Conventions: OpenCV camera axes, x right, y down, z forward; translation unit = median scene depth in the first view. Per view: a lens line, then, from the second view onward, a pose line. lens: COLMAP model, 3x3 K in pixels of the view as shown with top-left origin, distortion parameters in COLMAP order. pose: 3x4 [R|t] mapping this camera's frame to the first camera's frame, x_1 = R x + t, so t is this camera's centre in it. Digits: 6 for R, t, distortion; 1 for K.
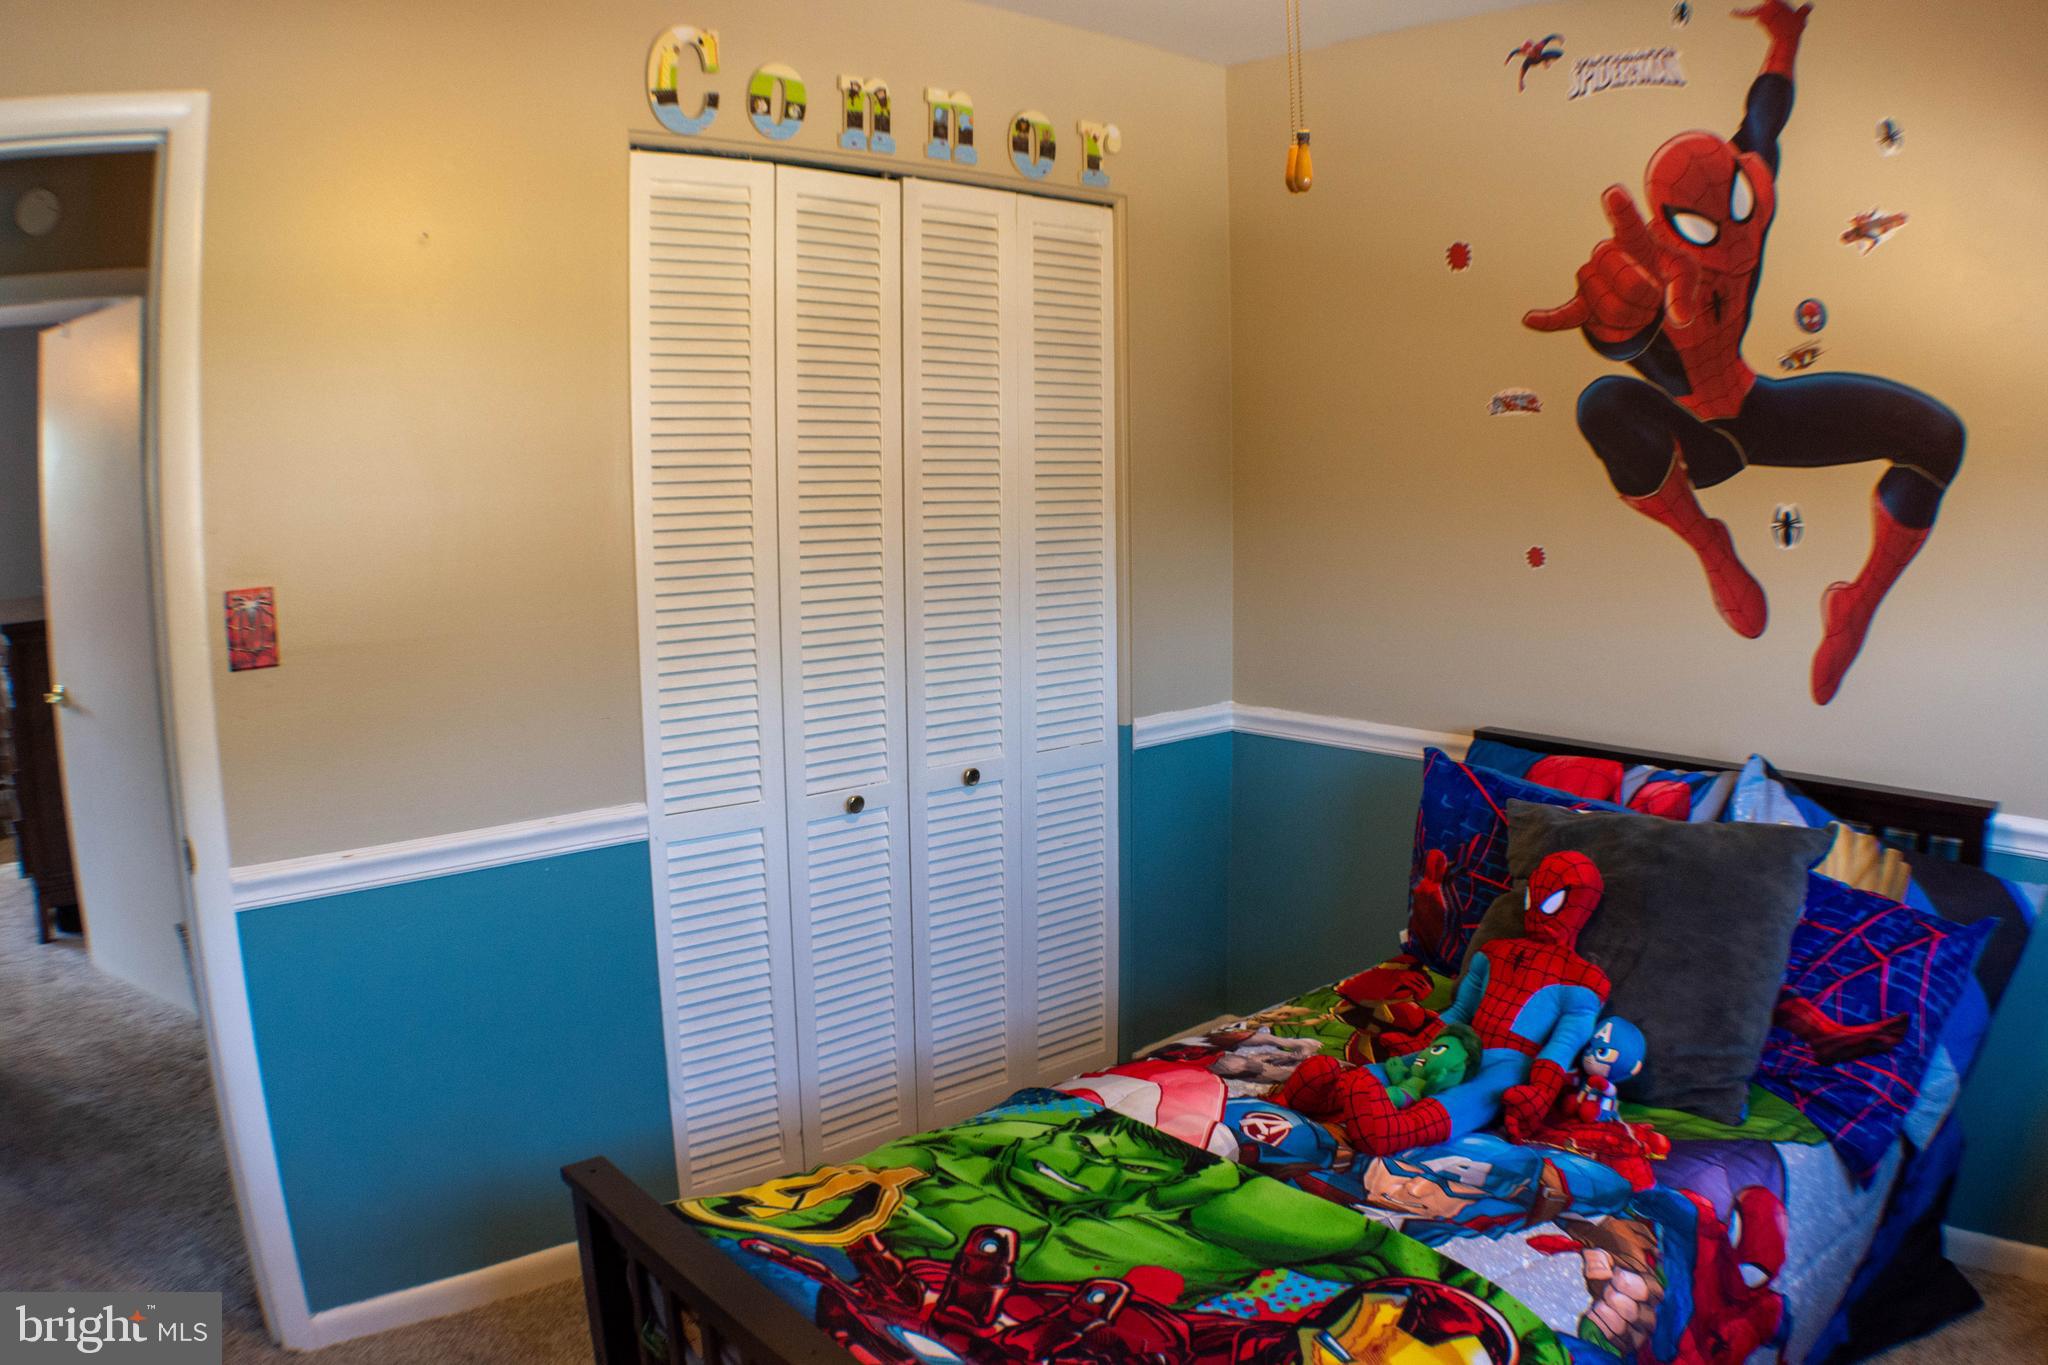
lens RADIAL K [[1493.2, 0, 1031.2], [0, 1493.2, 693.4], [0, 0, 1]] dist [-0.279009, 0.054694]
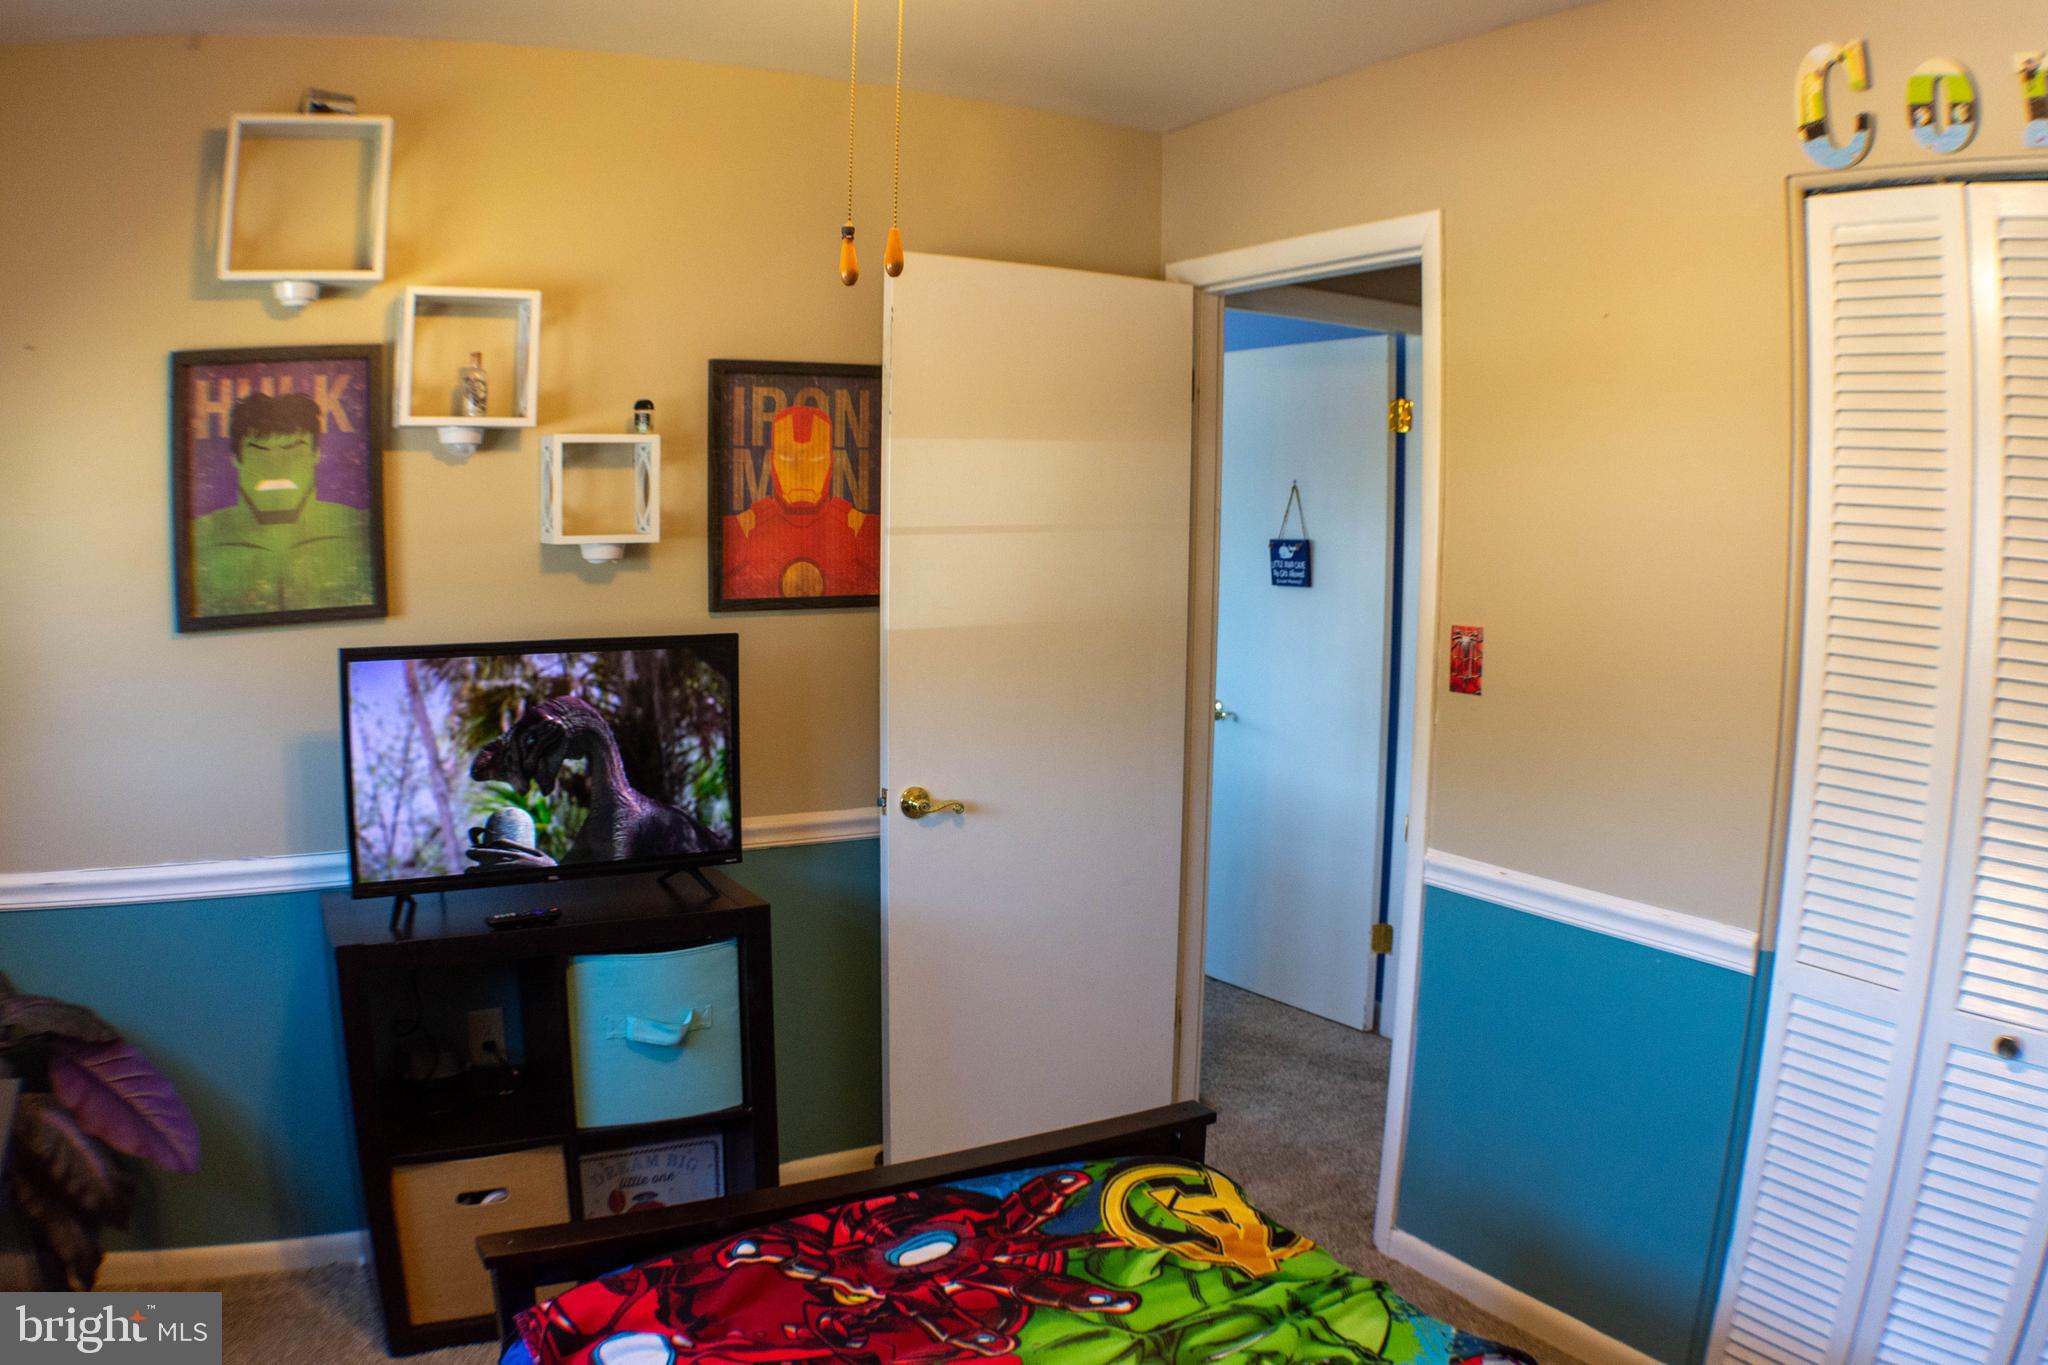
lens RADIAL K [[1493.2, 0, 1031.2], [0, 1493.2, 693.4], [0, 0, 1]] dist [-0.279009, 0.054694]
pose [[-0.182405, 0.126104, -0.975103, 0.646155], [-0.158388, 0.975020, 0.155722, -0.135375], [0.970382, 0.182849, -0.157875, 0.719912]]
